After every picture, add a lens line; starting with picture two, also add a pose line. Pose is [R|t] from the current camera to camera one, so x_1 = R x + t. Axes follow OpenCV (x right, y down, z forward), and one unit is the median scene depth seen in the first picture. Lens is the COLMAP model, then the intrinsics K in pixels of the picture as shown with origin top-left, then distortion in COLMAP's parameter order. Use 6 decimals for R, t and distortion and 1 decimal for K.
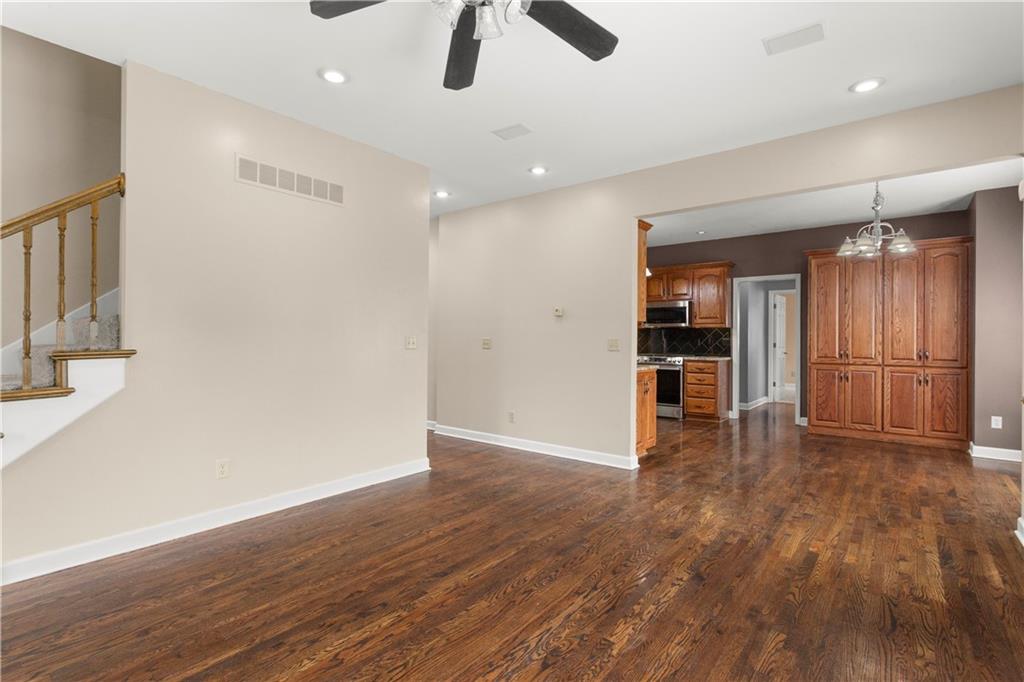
lens RADIAL K [[486.4, 0, 510.7], [0, 486.4, 335.9], [0, 0, 1]] dist [-0.001146, 0.002035]
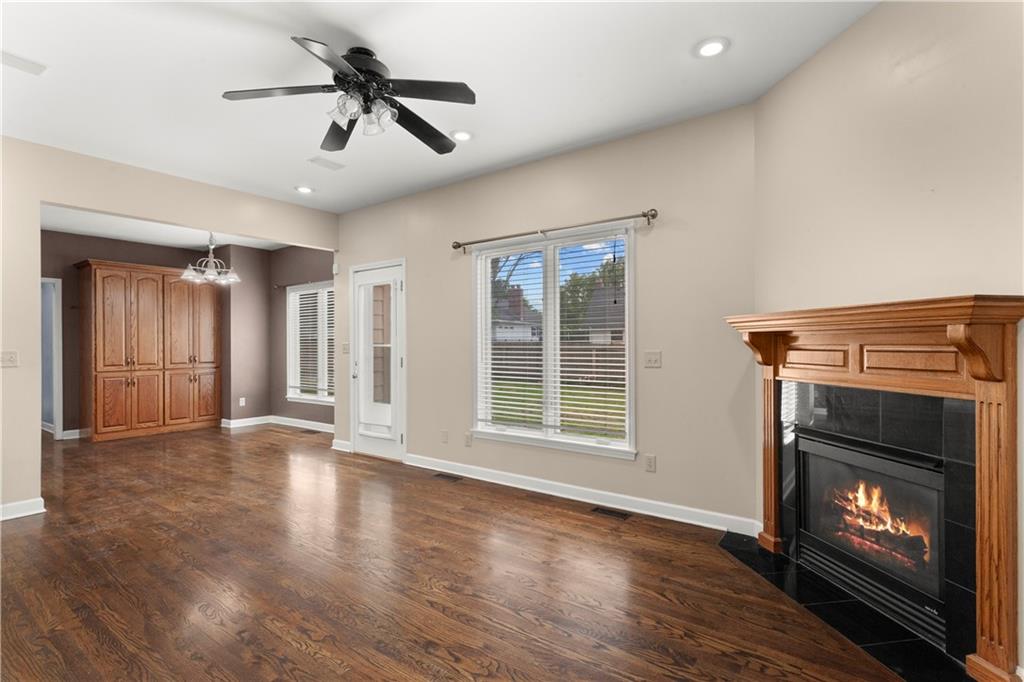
lens RADIAL K [[486.4, 0, 520.3], [0, 486.4, 345.3], [0, 0, 1]] dist [-0.001146, 0.002035]
pose [[-0.051233, -0.007595, 0.998658, -0.575248], [0.002776, 0.999966, 0.007747, -0.006591], [-0.998683, 0.003169, -0.051211, 0.234052]]
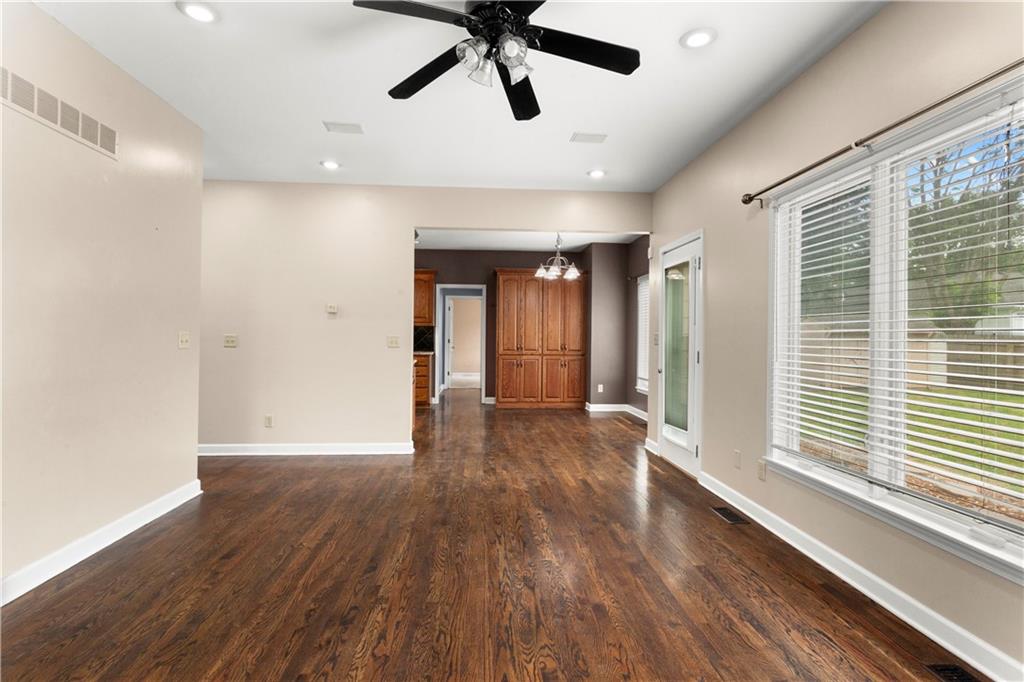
lens RADIAL K [[486.4, 0, 511.3], [0, 486.4, 329.8], [0, 0, 1]] dist [-0.001146, 0.002035]
pose [[0.731656, 0.010158, 0.681598, -0.327717], [-0.006915, 0.999948, -0.007479, -0.001279], [-0.681639, 0.000759, 0.731688, 0.031420]]
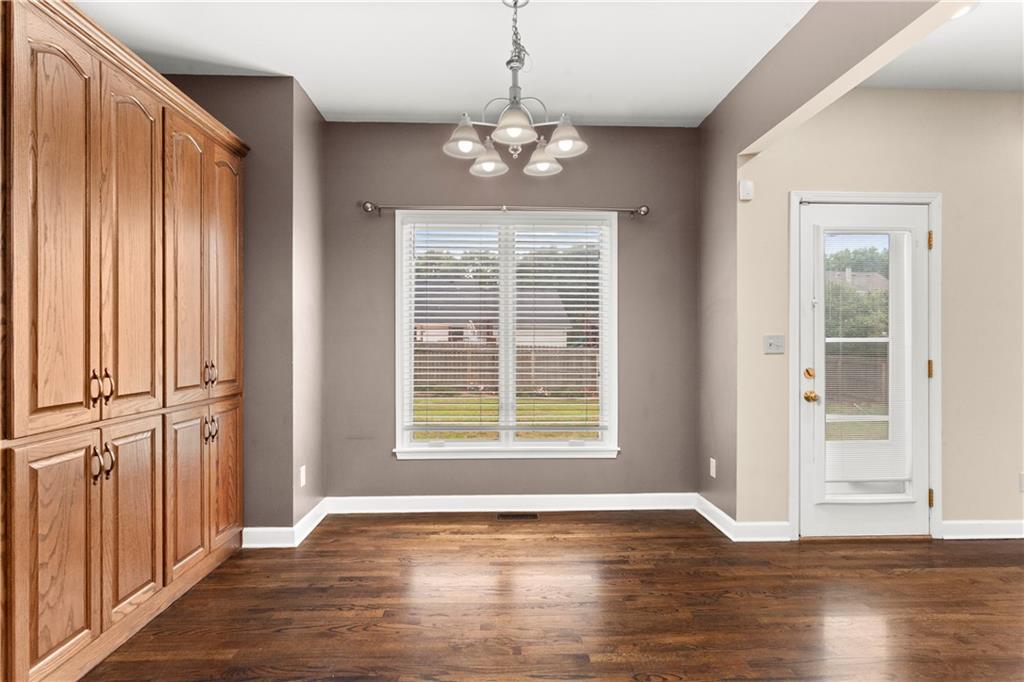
lens RADIAL K [[526.4, 0, 508.9], [0, 526.4, 348.1], [0, 0, 1]] dist [-0.002135, -0.000233]
pose [[-0.654429, -0.013924, 0.755995, 0.356571], [-0.008642, 0.999903, 0.010936, 0.008475], [-0.756074, 0.000624, -0.654486, 1.310041]]
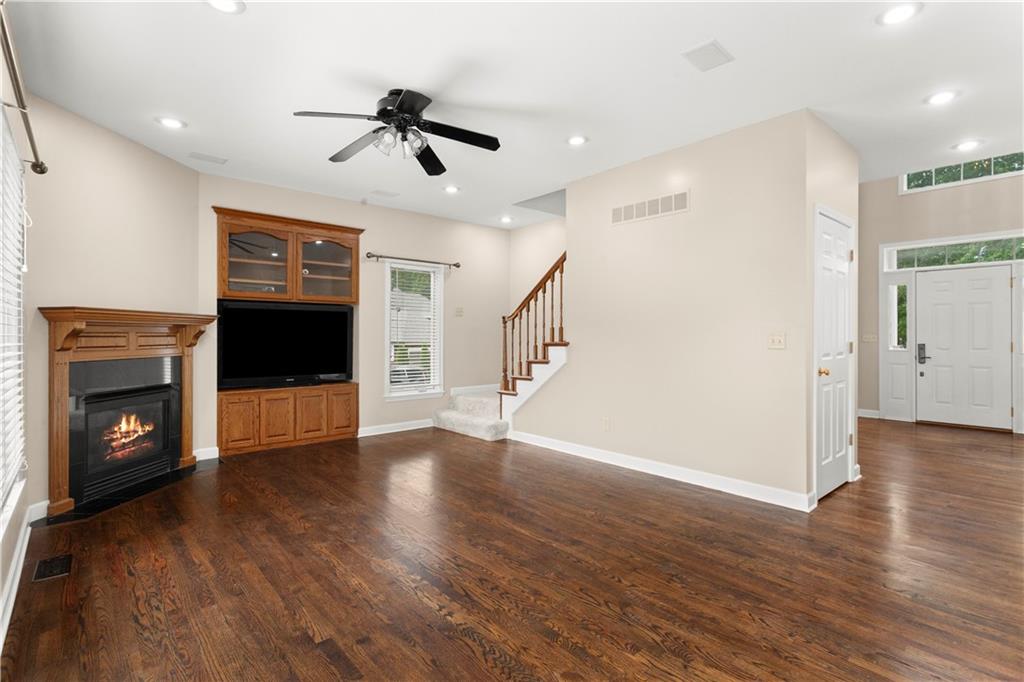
lens RADIAL K [[486.4, 0, 514.4], [0, 486.4, 330.9], [0, 0, 1]] dist [-0.001146, 0.002035]
pose [[-0.160757, -0.011613, -0.986926, 0.608499], [0.001753, 0.999926, -0.012051, 0.005431], [0.986992, -0.003668, -0.160725, 0.643641]]
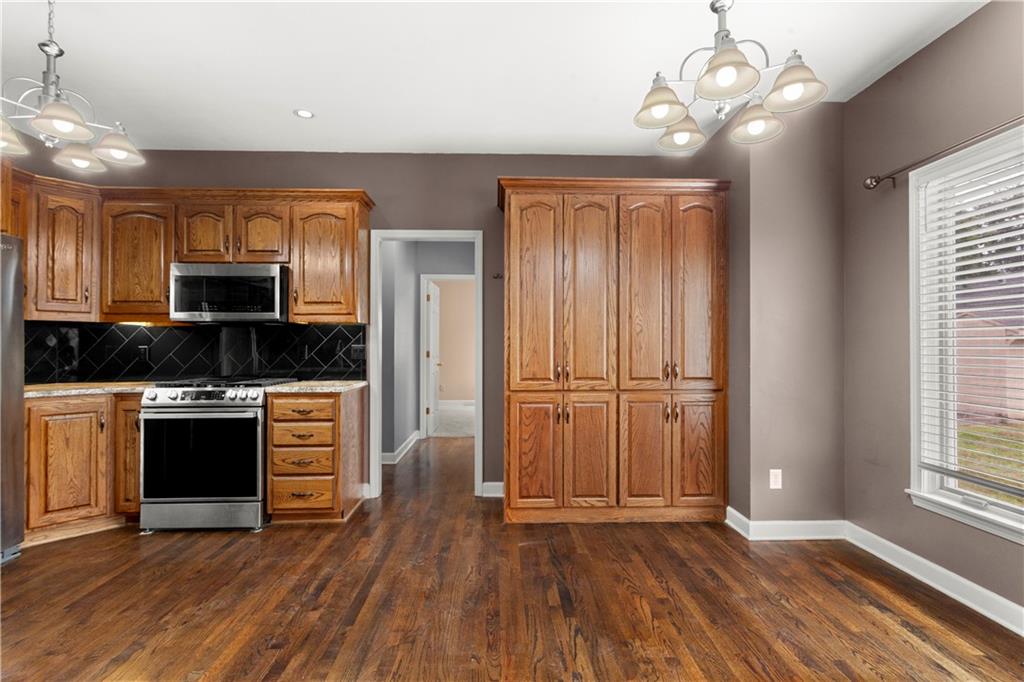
lens RADIAL K [[486.4, 0, 510.8], [0, 486.4, 340.4], [0, 0, 1]] dist [-0.001146, 0.002035]
pose [[0.759985, 0.001210, 0.649939, 0.365747], [0.001327, 0.999993, -0.003413, 0.003968], [-0.649939, 0.003456, 0.759979, 0.796235]]
